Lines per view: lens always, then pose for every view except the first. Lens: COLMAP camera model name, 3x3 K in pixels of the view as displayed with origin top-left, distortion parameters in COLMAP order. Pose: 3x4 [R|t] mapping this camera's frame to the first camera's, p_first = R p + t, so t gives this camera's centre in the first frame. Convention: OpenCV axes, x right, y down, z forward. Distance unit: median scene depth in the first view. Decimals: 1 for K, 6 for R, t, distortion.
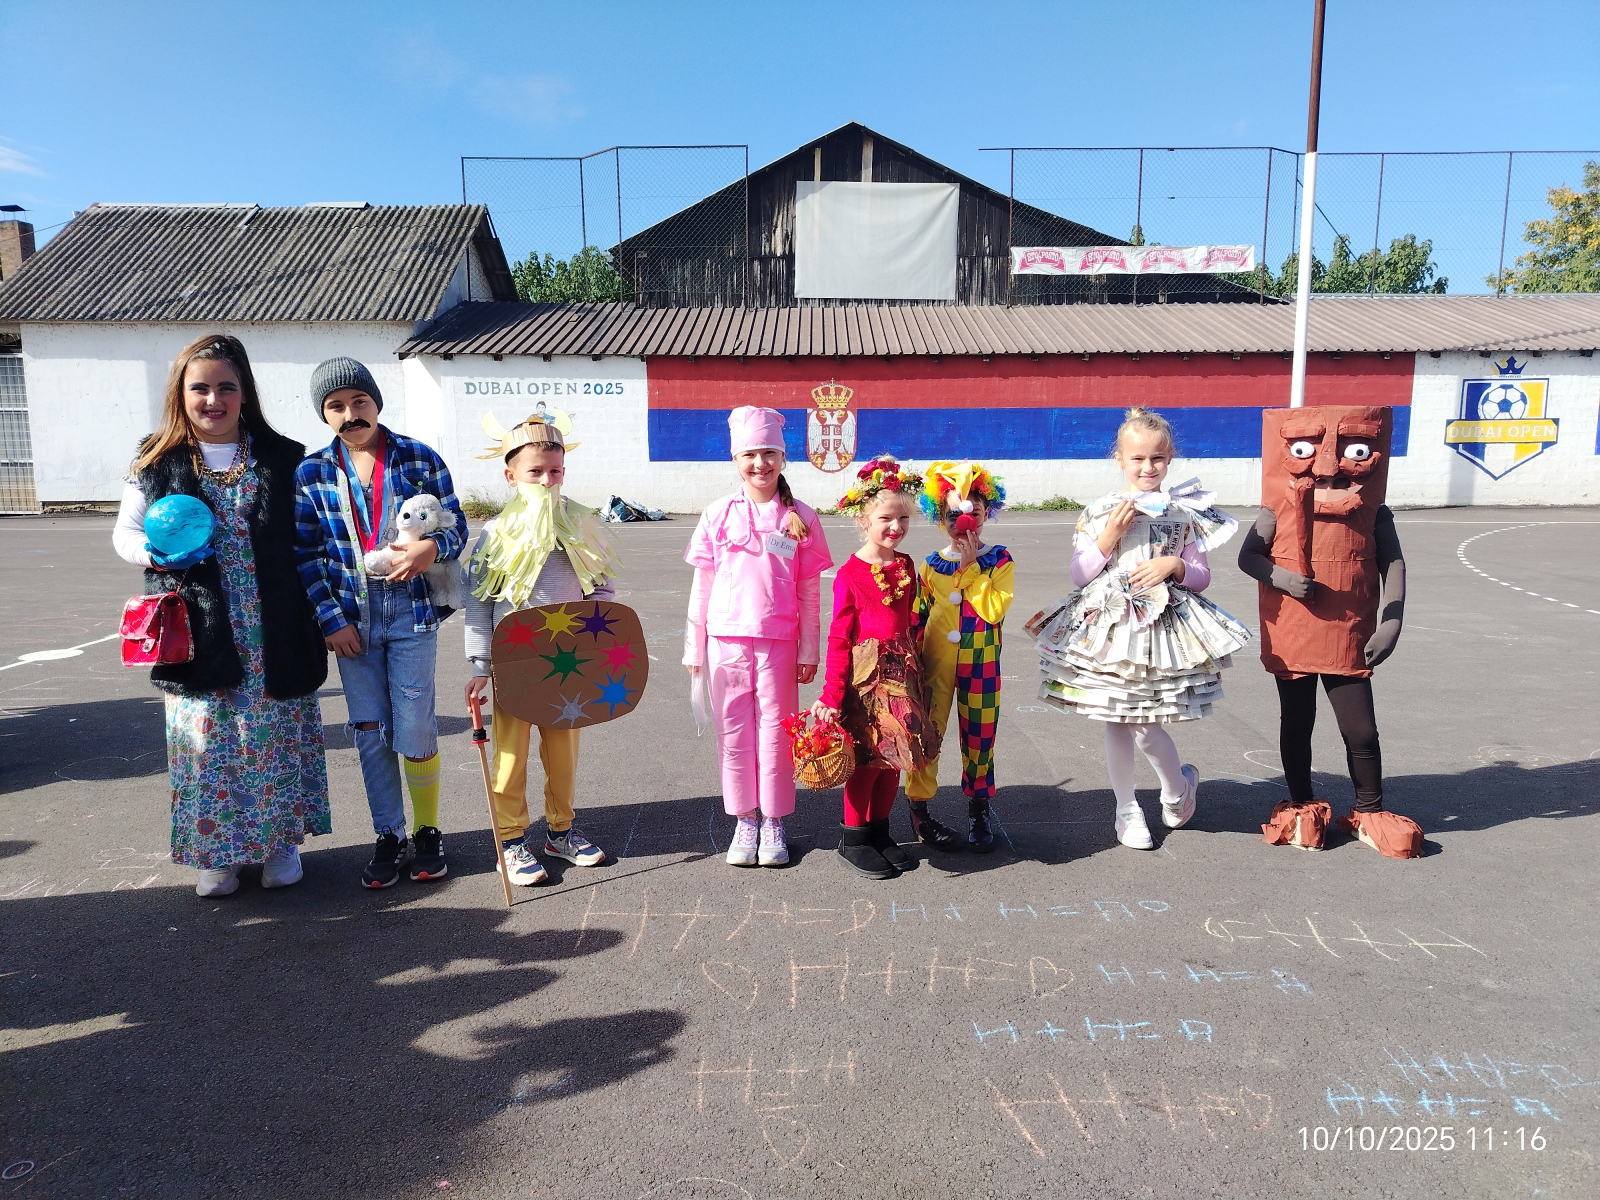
lens RADIAL K [[1070.4, 0, 800.0], [0, 1070.4, 600.0], [0, 0, 1]] dist [0.000668, 0.003283]
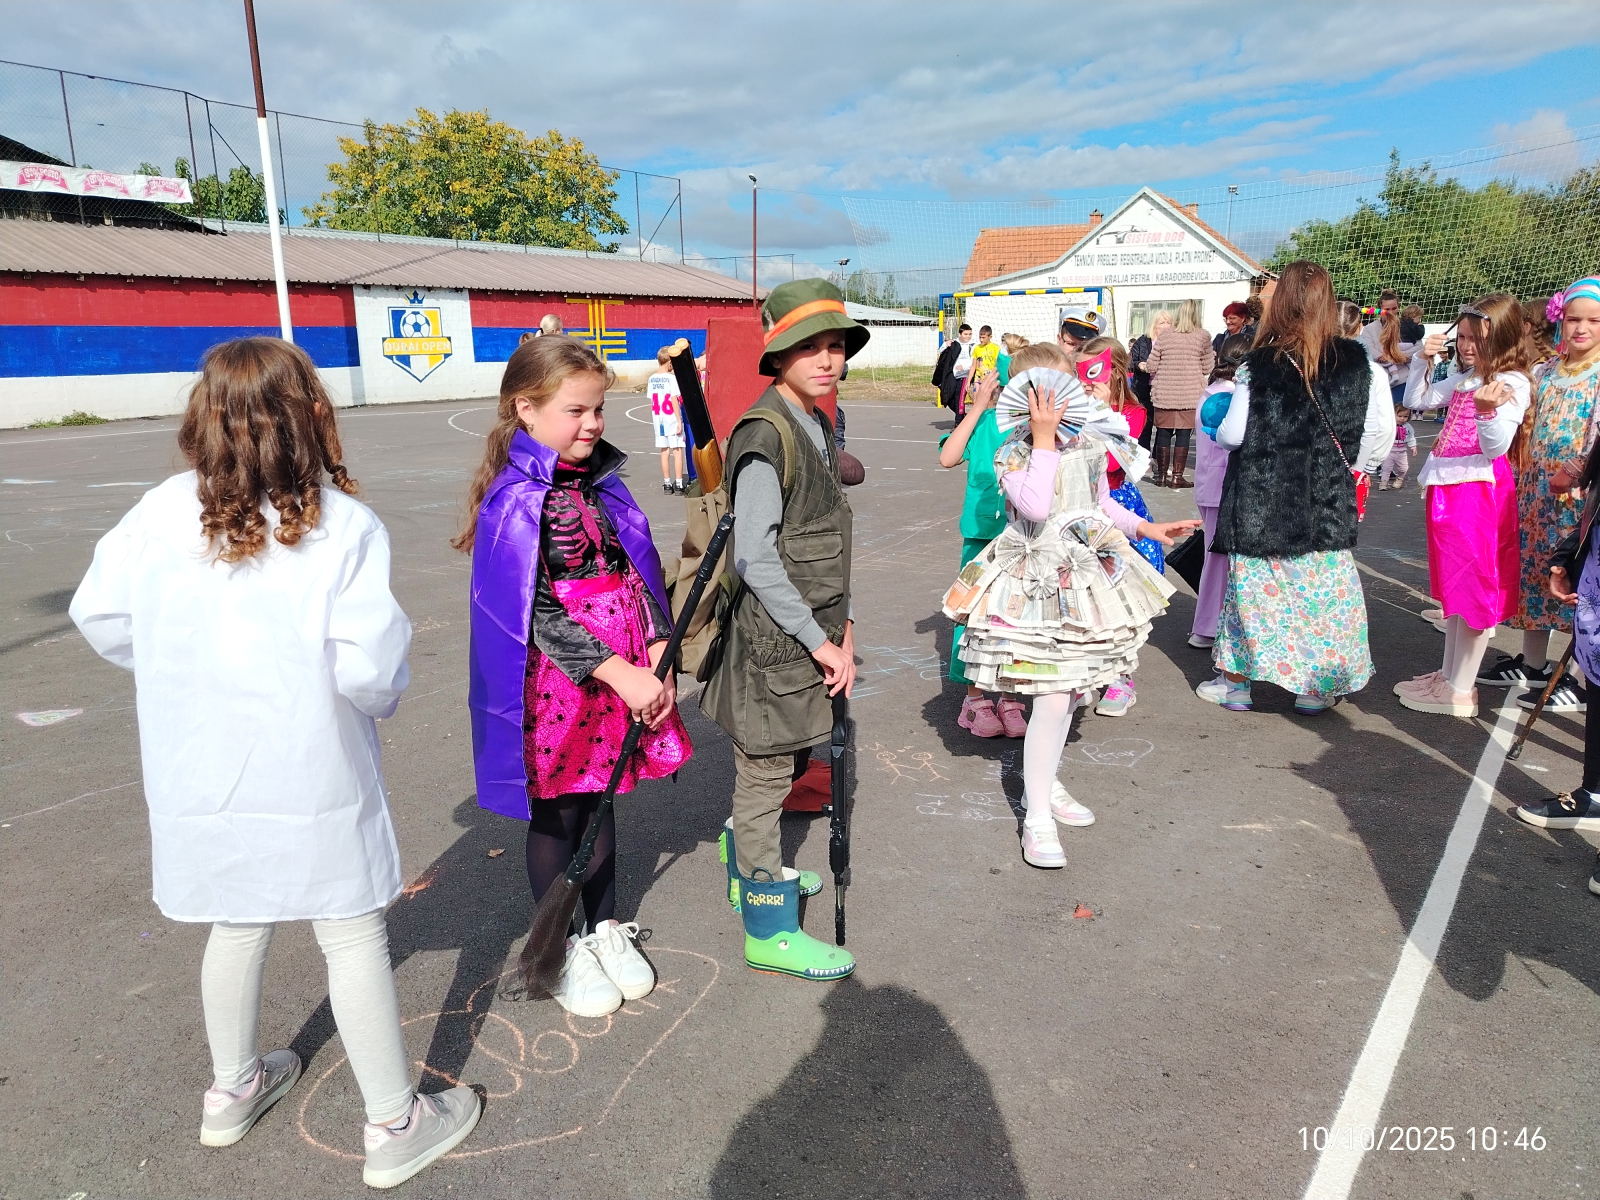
lens RADIAL K [[1070.4, 0, 800.0], [0, 1070.4, 600.0], [0, 0, 1]] dist [0.000668, 0.003283]
pose [[0.551827, -0.199838, 0.809662, -0.246351], [0.143761, 0.979126, 0.143684, 0.033162], [-0.821474, 0.037109, 0.569037, -0.163617]]
